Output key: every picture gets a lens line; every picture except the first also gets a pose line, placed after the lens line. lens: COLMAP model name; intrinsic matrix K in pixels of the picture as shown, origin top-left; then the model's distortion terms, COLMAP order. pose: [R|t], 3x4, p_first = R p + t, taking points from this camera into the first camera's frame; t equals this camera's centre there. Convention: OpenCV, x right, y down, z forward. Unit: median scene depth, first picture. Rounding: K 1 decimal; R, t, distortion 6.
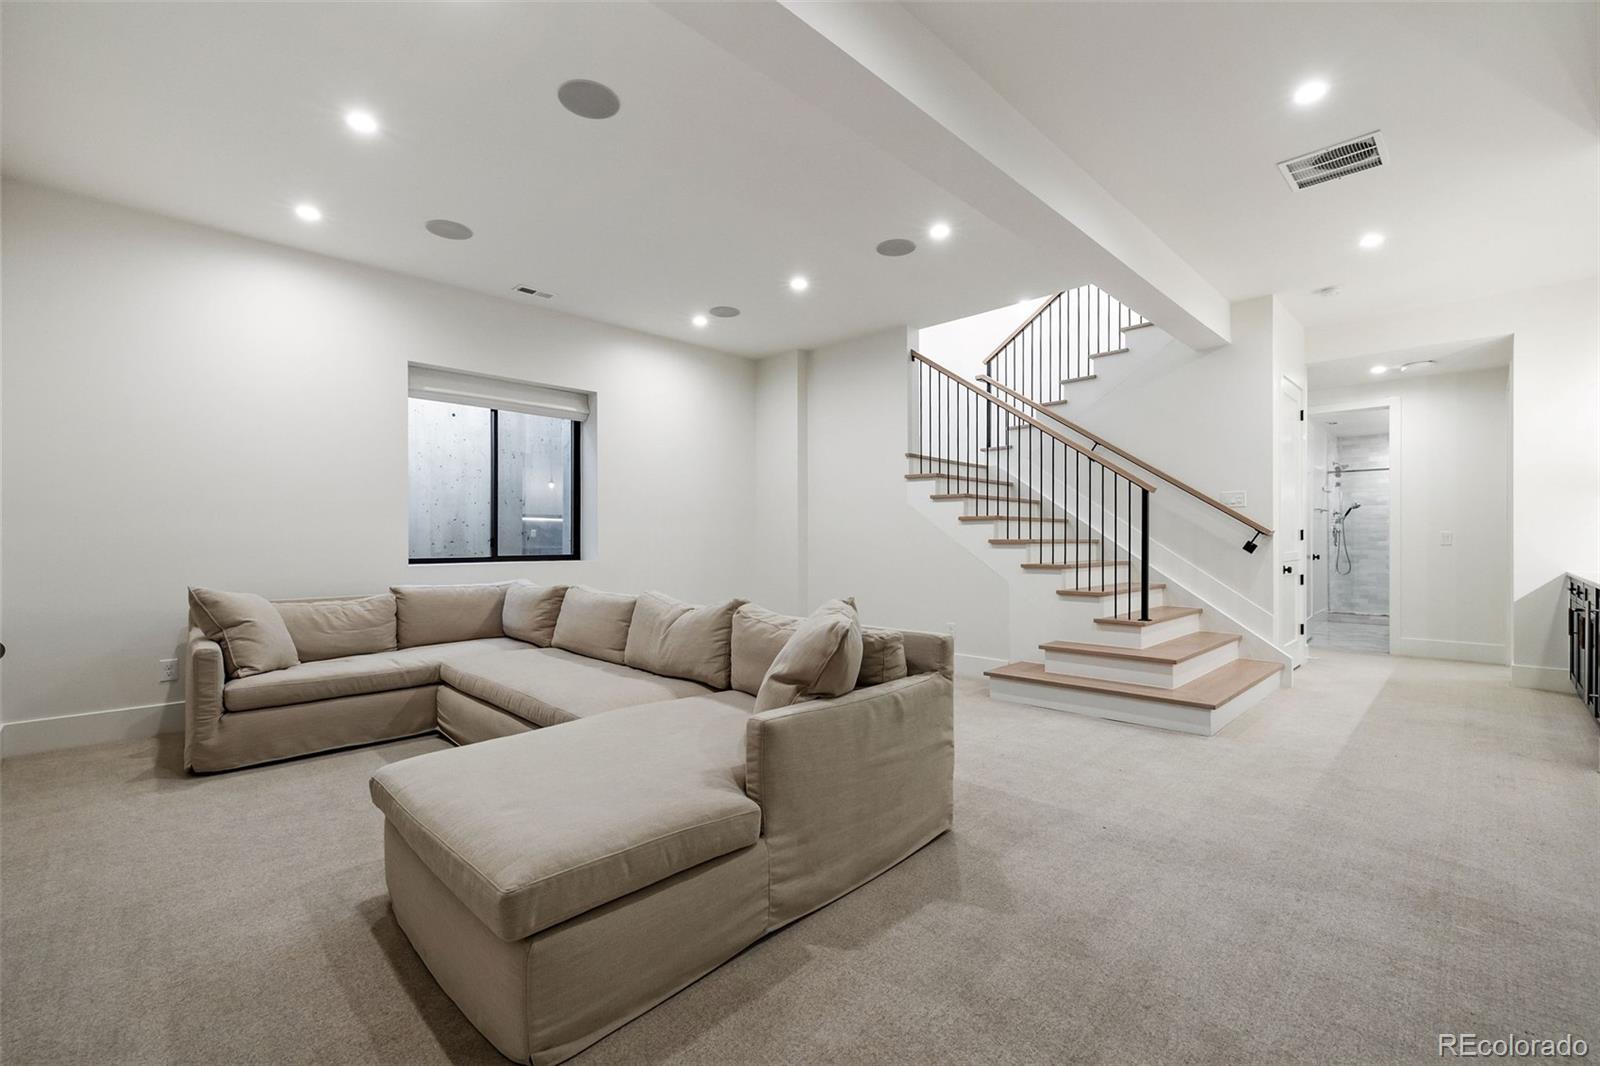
lens RADIAL K [[686.7, 0, 799.3], [0, 686.7, 538.0], [0, 0, 1]] dist [0.003730, 0.000168]
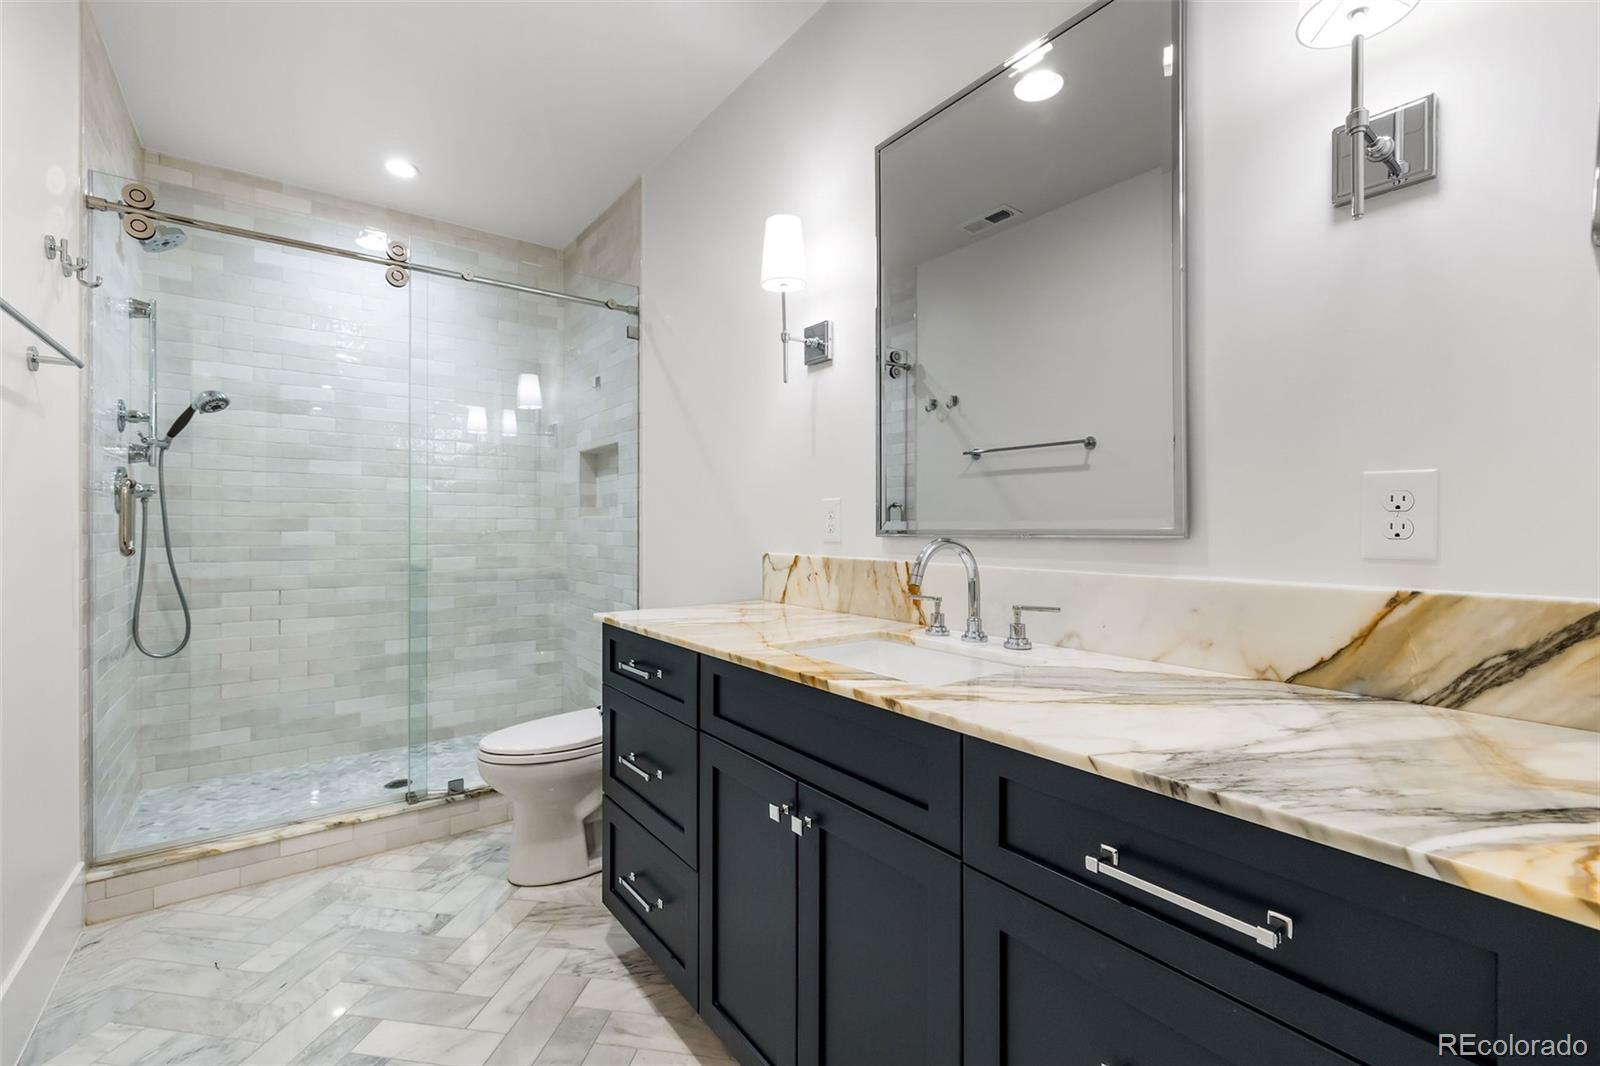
lens RADIAL K [[686.7, 0, 798.5], [0, 686.7, 525.6], [0, 0, 1]] dist [0.003730, 0.000168]
pose [[0.145317, -0.002336, 0.989382, 0.572107], [-0.010787, 0.999934, 0.003945, -0.001549], [-0.989326, -0.011246, 0.145282, 0.729597]]
